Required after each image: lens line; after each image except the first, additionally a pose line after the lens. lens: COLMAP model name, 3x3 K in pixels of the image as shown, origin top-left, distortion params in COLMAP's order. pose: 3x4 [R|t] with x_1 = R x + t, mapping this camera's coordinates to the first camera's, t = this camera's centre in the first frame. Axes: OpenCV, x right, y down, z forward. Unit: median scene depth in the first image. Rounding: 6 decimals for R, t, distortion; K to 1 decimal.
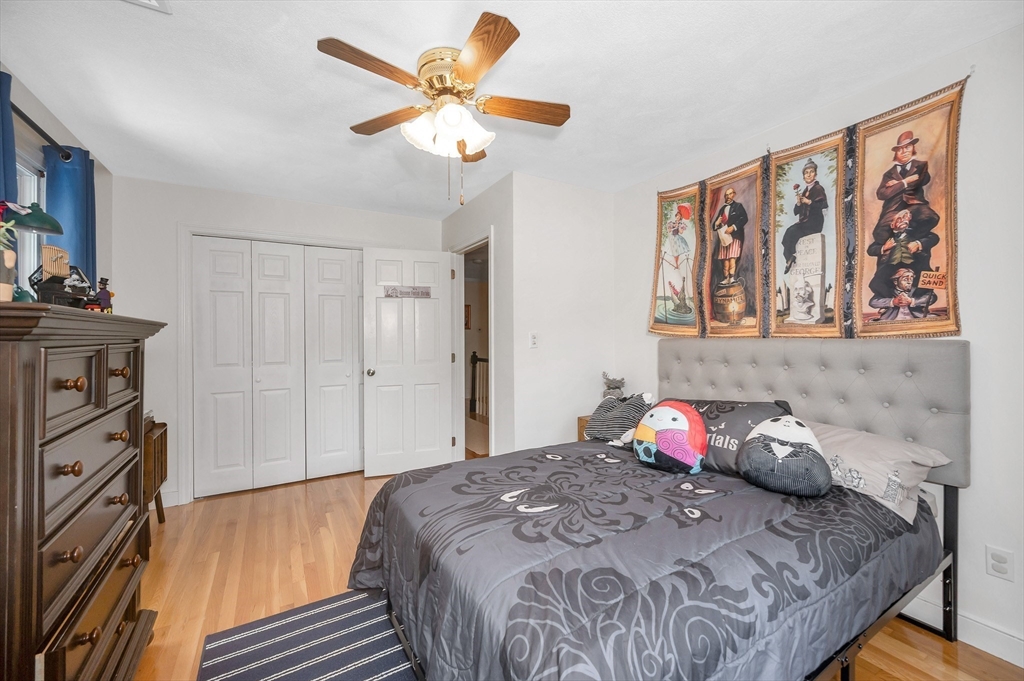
lens RADIAL K [[418.0, 0, 482.1], [0, 418.0, 326.5], [0, 0, 1]] dist [0.000190, -0.000686]
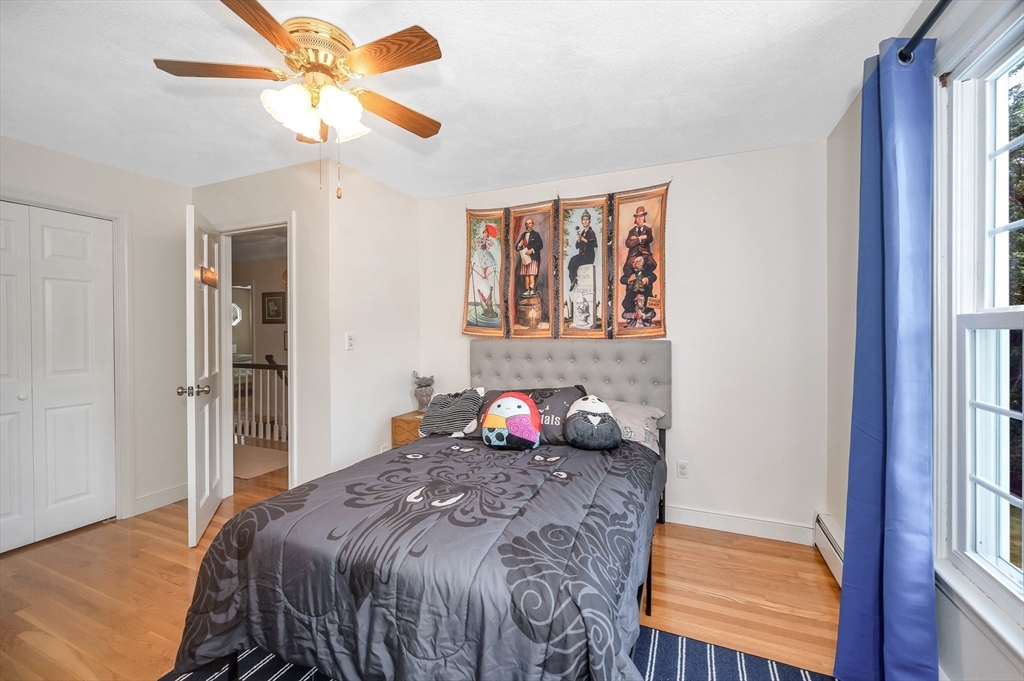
lens RADIAL K [[418.0, 0, 524.2], [0, 418.0, 325.2], [0, 0, 1]] dist [0.000190, -0.000686]
pose [[0.798336, 0.011935, 0.602095, -0.273795], [-0.012147, 0.999919, -0.003715, -0.012411], [-0.602090, -0.004348, 0.798416, 0.015700]]
